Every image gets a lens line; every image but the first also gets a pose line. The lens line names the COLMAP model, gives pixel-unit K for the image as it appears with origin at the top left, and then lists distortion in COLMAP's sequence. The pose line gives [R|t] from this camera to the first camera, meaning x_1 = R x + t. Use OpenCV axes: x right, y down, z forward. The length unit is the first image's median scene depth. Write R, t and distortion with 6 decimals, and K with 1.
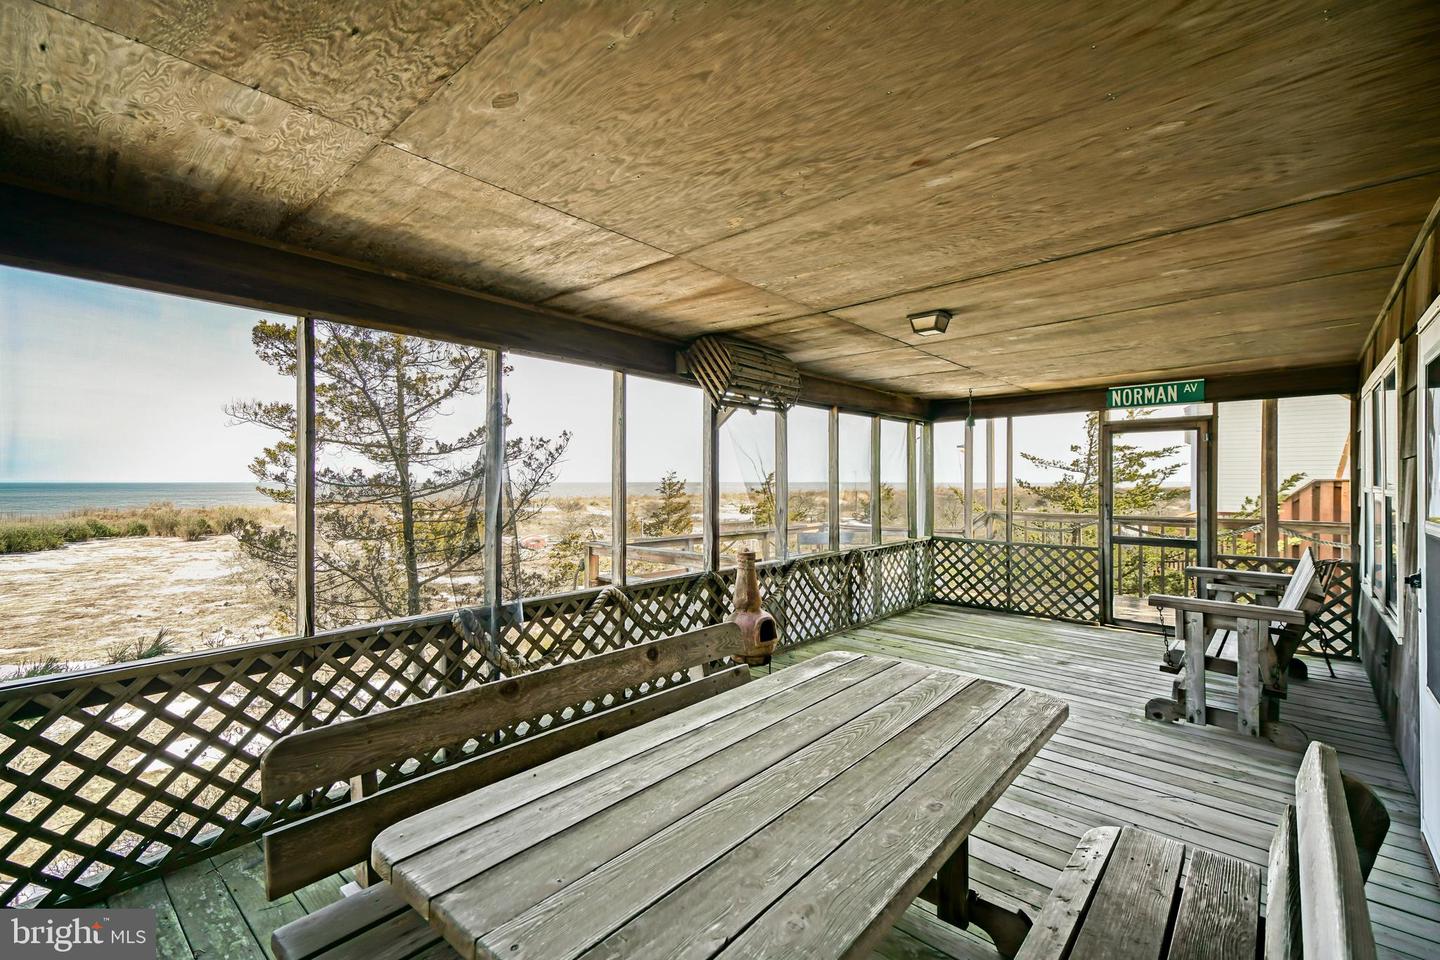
lens RADIAL K [[639.4, 0, 720.5], [0, 639.4, 480.2], [0, 0, 1]] dist [-0.000067, -0.000002]
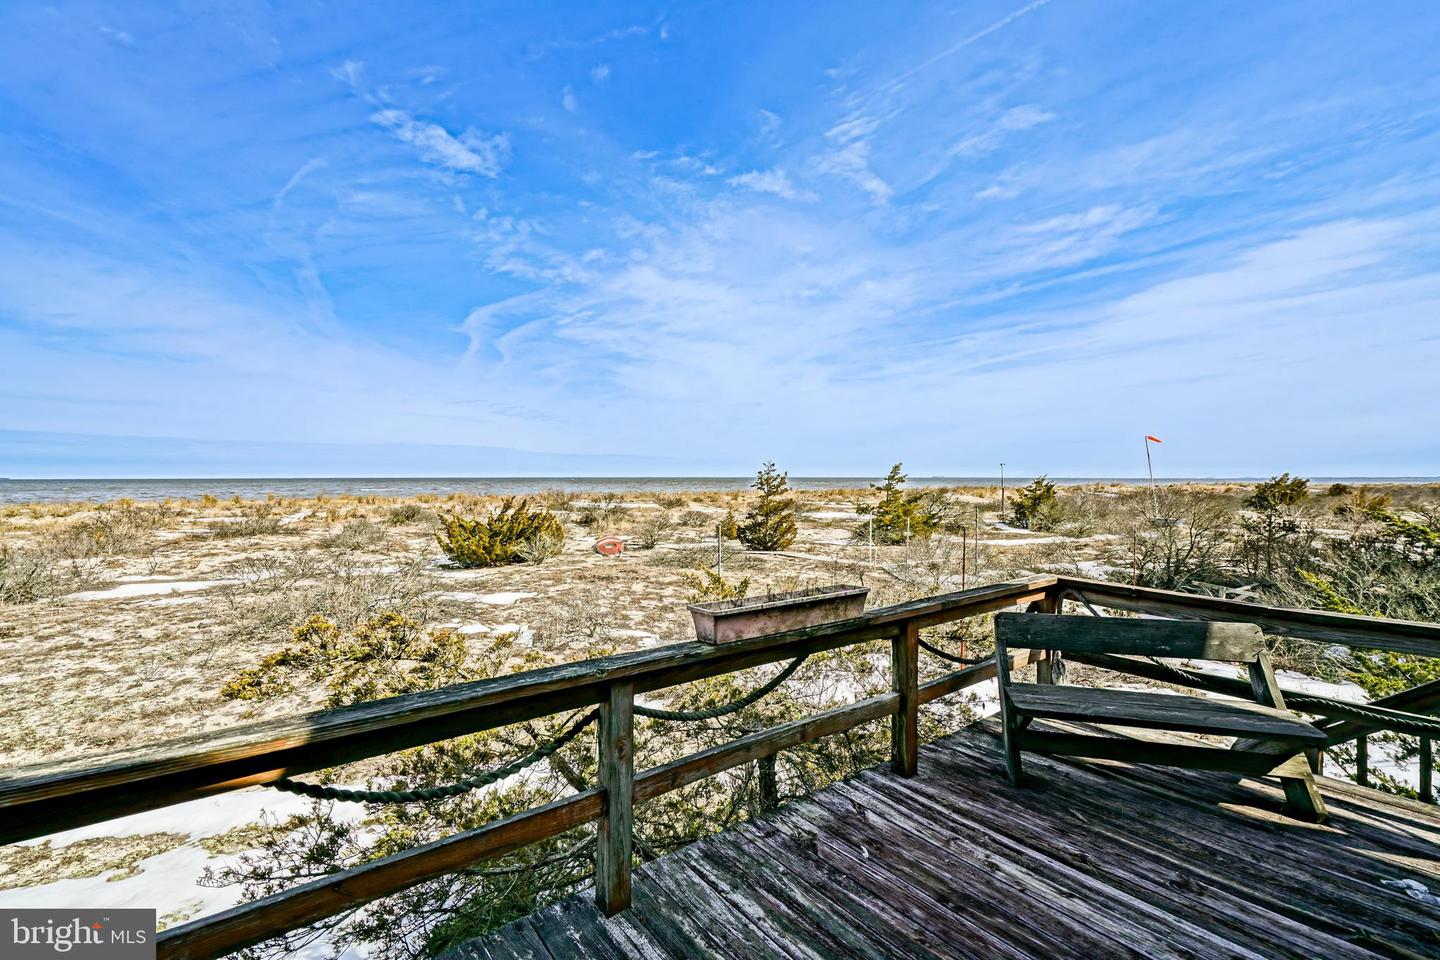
lens RADIAL K [[639.4, 0, 719.6], [0, 639.4, 477.8], [0, 0, 1]] dist [-0.000067, -0.000002]
pose [[0.981214, 0.002277, -0.192909, 0.017445], [-0.001185, 0.999983, 0.005773, 0.000112], [0.192919, -0.005435, 0.981200, 0.172333]]
